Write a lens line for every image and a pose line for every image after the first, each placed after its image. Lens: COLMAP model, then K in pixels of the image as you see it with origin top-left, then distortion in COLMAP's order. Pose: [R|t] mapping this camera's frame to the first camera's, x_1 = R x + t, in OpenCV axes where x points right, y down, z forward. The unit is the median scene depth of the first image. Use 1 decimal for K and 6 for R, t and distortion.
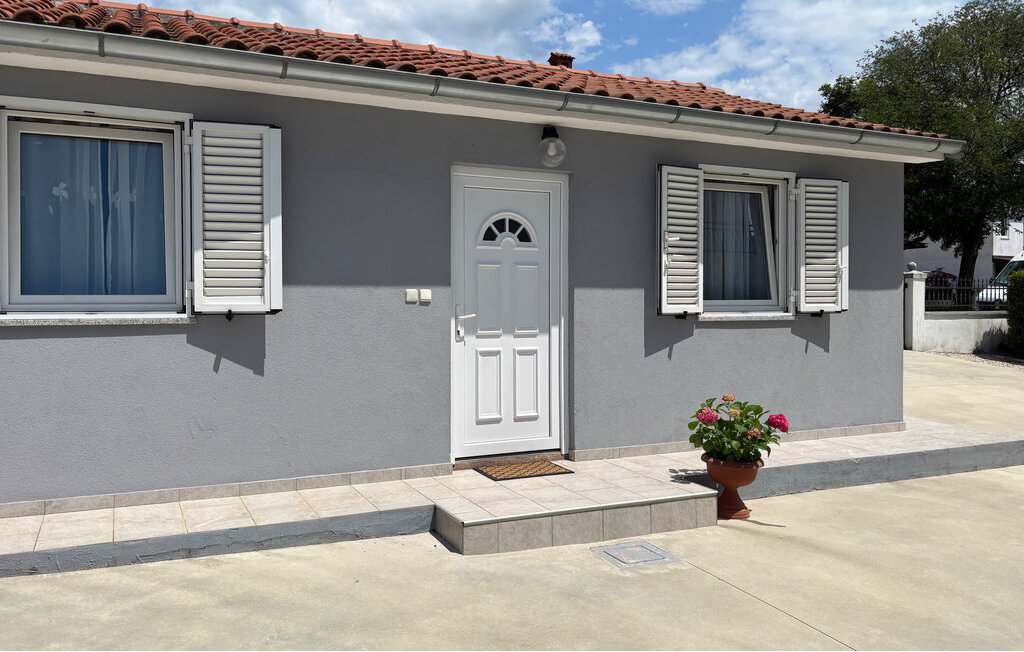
lens RADIAL K [[804.6, 0, 512.0], [0, 804.6, 326.0], [0, 0, 1]] dist [0.049897, -0.002784]
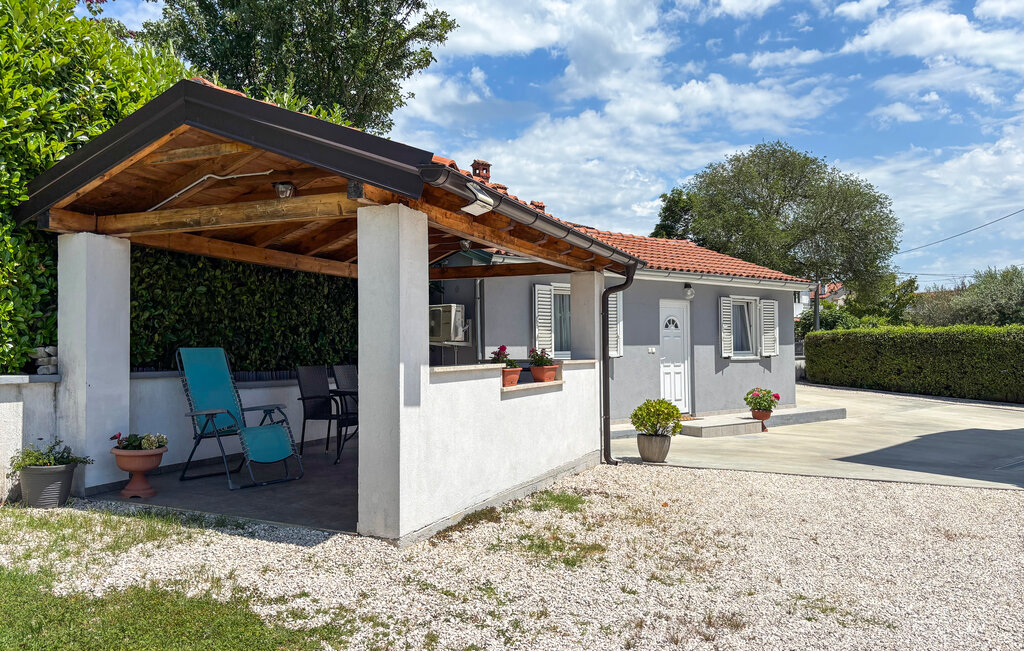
lens RADIAL K [[791.6, 0, 511.1], [0, 791.6, 355.8], [0, 0, 1]] dist [0.055544, 0.000450]
pose [[0.967398, -0.004681, 0.253219, -1.017549], [0.010193, 0.999739, -0.020463, 0.024302], [-0.253057, 0.022377, 0.967193, -1.147366]]
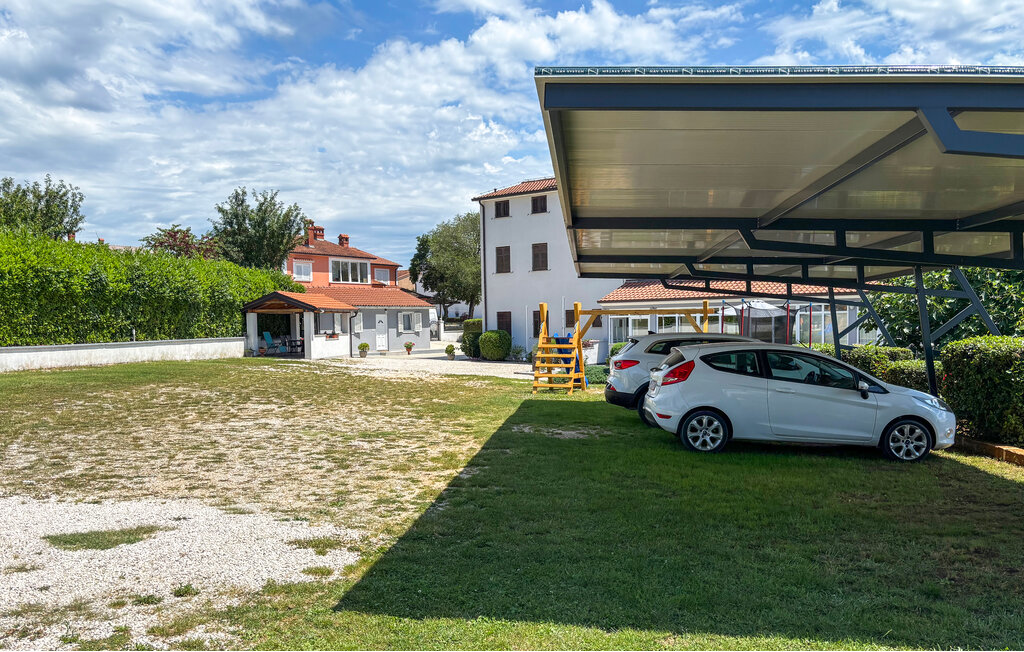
lens RADIAL K [[791.6, 0, 511.1], [0, 791.6, 355.8], [0, 0, 1]] dist [0.055544, 0.000450]
pose [[0.888401, -0.023346, 0.458474, -2.235032], [0.015244, 0.999656, 0.021364, 0.063504], [-0.458815, -0.011991, 0.888451, -5.948482]]
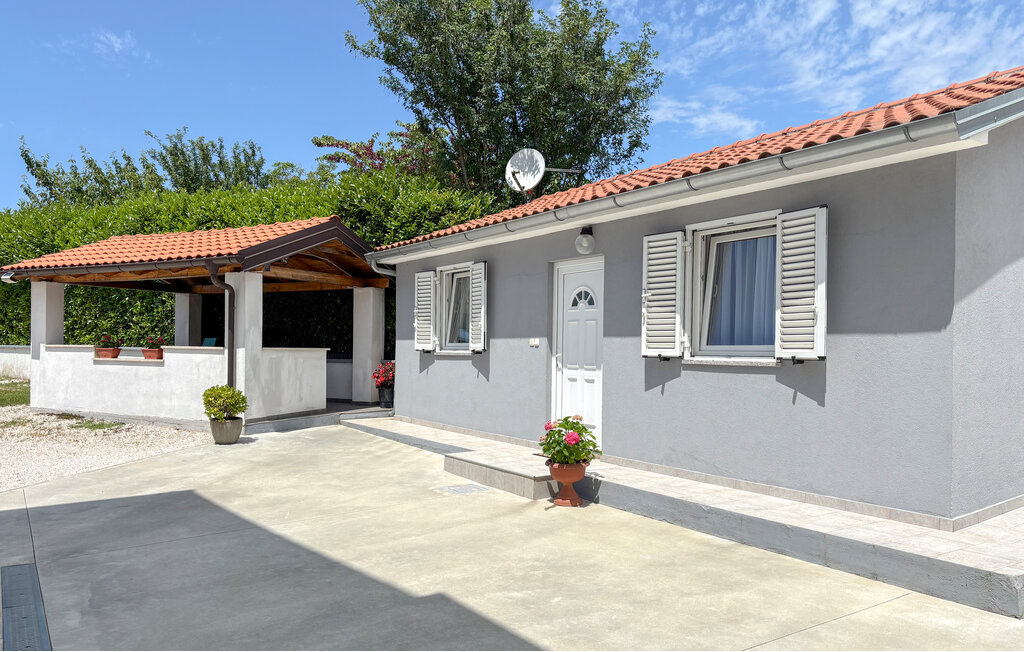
lens RADIAL K [[791.6, 0, 511.1], [0, 791.6, 355.8], [0, 0, 1]] dist [0.055544, 0.000450]
pose [[0.130134, 0.009254, -0.991453, 1.317616], [-0.042477, 0.999090, 0.003750, -0.011023], [0.990586, 0.041626, 0.130409, 0.621326]]
